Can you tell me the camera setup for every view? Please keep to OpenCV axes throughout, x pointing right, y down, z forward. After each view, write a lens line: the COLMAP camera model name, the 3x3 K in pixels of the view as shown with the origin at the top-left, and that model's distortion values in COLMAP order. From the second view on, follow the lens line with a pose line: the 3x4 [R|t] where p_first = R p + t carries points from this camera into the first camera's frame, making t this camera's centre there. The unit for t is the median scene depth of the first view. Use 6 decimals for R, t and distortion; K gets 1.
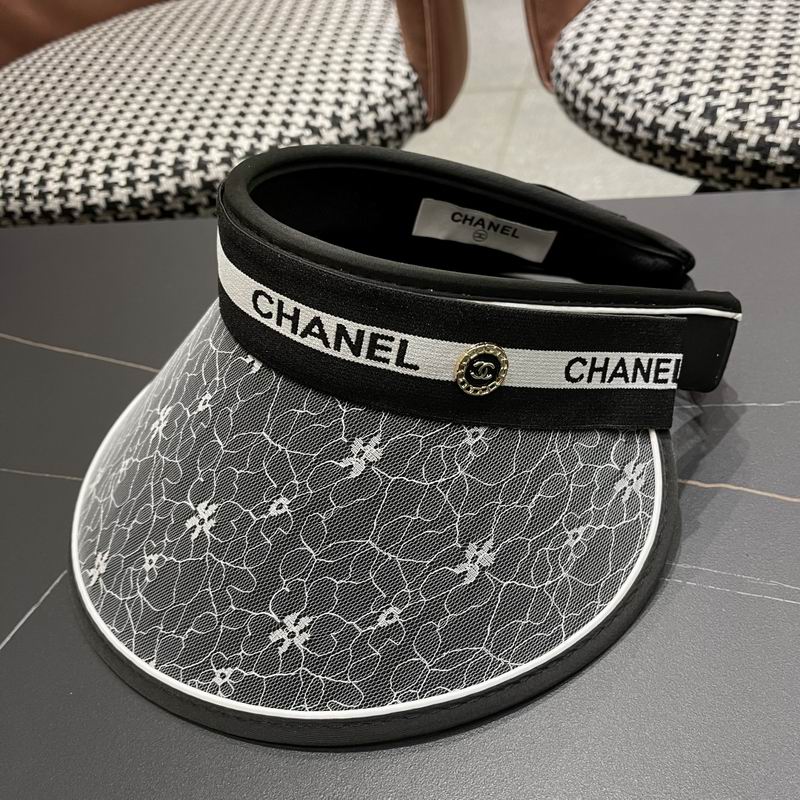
lens RADIAL K [[842.2, 0, 410.1], [0, 842.2, 405.2], [0, 0, 1]] dist [0.015263, 0.000000]
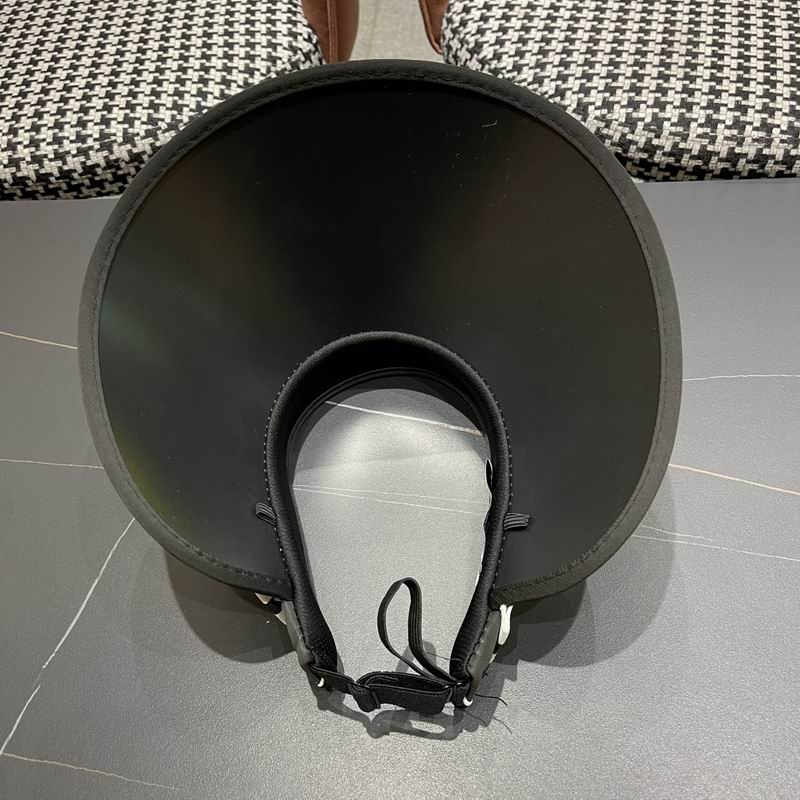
lens RADIAL K [[842.2, 0, 401.5], [0, 842.2, 400.7], [0, 0, 1]] dist [0.015263, 0.000000]
pose [[0.985648, -0.064764, 0.155898, -0.092493], [0.036293, 0.983183, 0.178982, -0.135405], [-0.164868, -0.170755, 0.971422, -0.159204]]
